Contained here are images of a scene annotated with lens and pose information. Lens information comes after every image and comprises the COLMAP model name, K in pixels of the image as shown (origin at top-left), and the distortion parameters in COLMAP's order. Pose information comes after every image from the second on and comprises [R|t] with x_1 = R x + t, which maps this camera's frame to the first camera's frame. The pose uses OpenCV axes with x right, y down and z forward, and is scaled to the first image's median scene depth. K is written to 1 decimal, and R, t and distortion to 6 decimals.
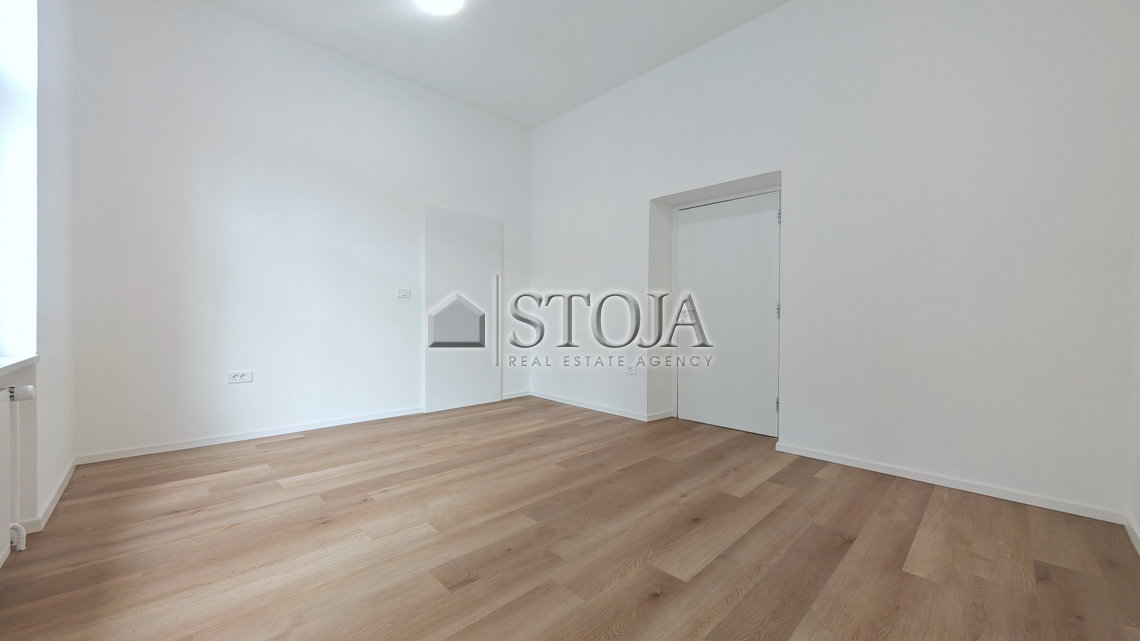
lens RADIAL K [[424.0, 0, 570.0], [0, 424.0, 320.5], [0, 0, 1]] dist [-0.002568, -0.000005]
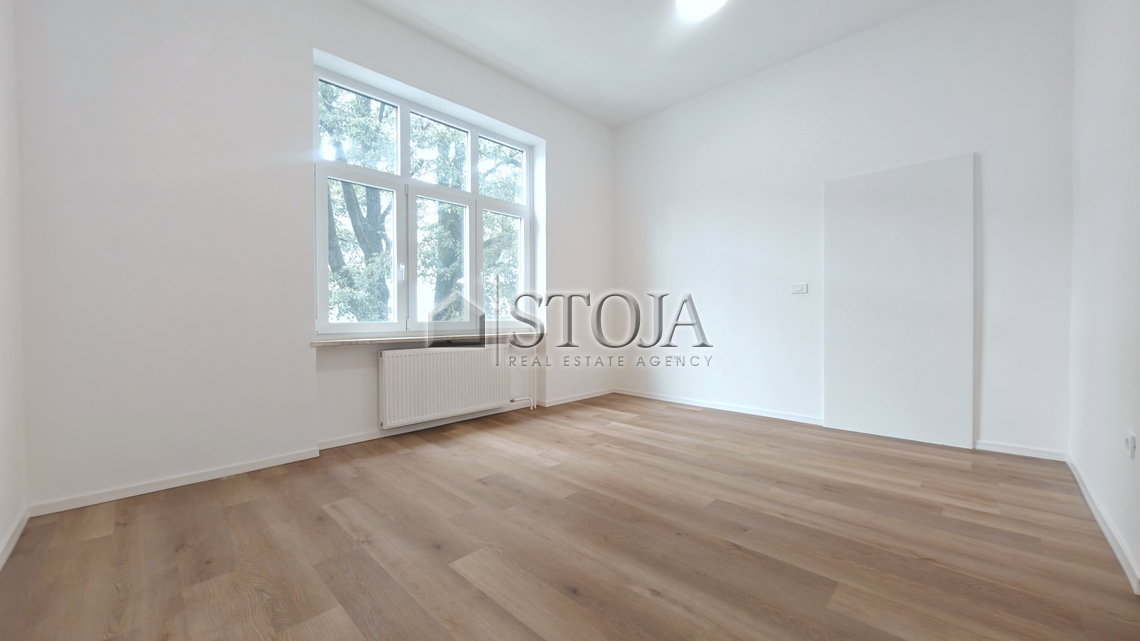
lens RADIAL K [[424.0, 0, 570.0], [0, 424.0, 320.5], [0, 0, 1]] dist [-0.002568, -0.000005]
pose [[0.028446, 0.004052, -0.999587, 0.878246], [-0.000046, 0.999992, 0.004052, 0.004803], [0.999595, -0.000069, 0.028446, 0.837652]]
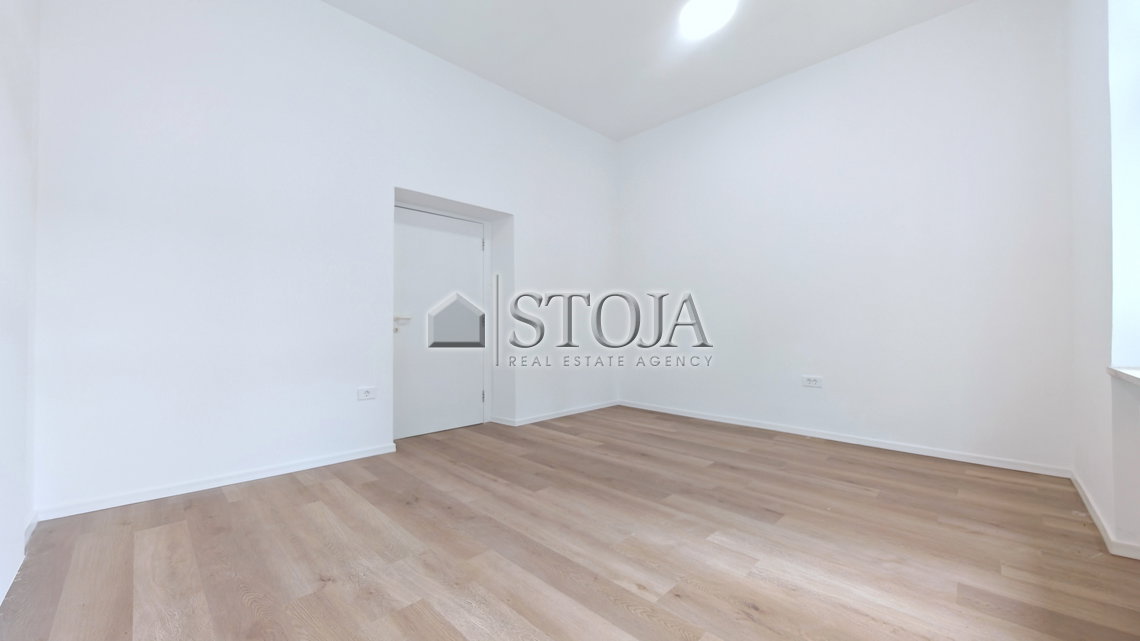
lens RADIAL K [[424.0, 0, 570.0], [0, 424.0, 320.5], [0, 0, 1]] dist [-0.002568, -0.000005]
pose [[-0.017104, 0.011800, 0.999784, -1.097176], [0.007429, 0.999904, -0.011674, -0.008350], [-0.999826, 0.007228, -0.017190, 1.114329]]
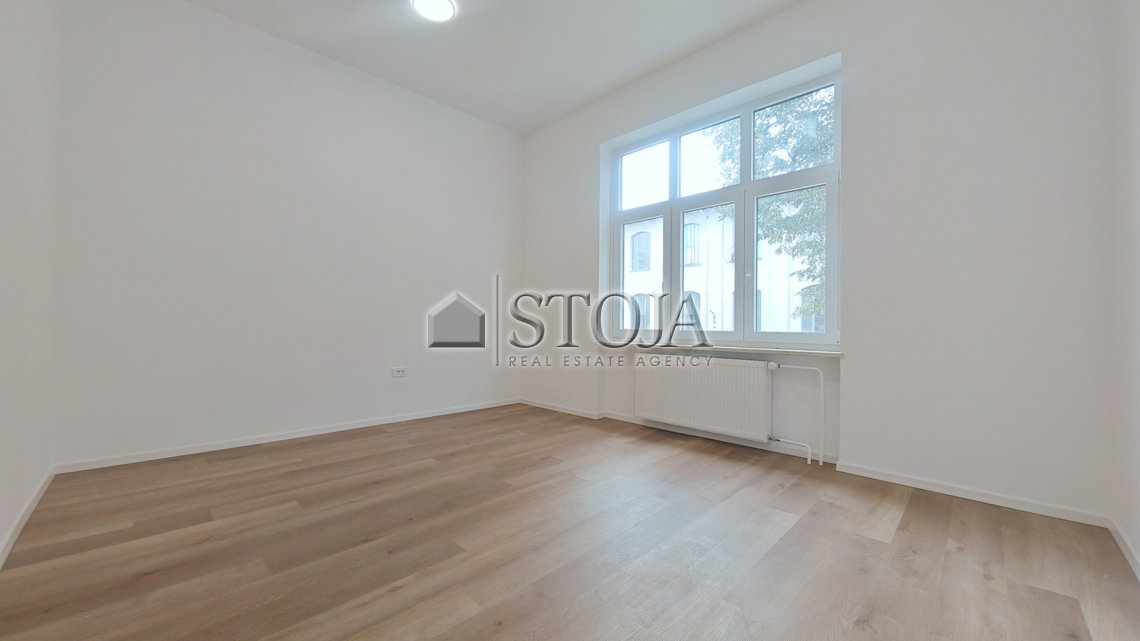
lens RADIAL K [[426.7, 0, 570.0], [0, 426.7, 320.5], [0, 0, 1]] dist [-0.001367, -0.000063]
pose [[-0.999725, -0.015098, -0.017963, -0.211307], [-0.015051, 0.999883, -0.002753, -0.012281], [0.018002, -0.002482, -0.999835, 1.958456]]
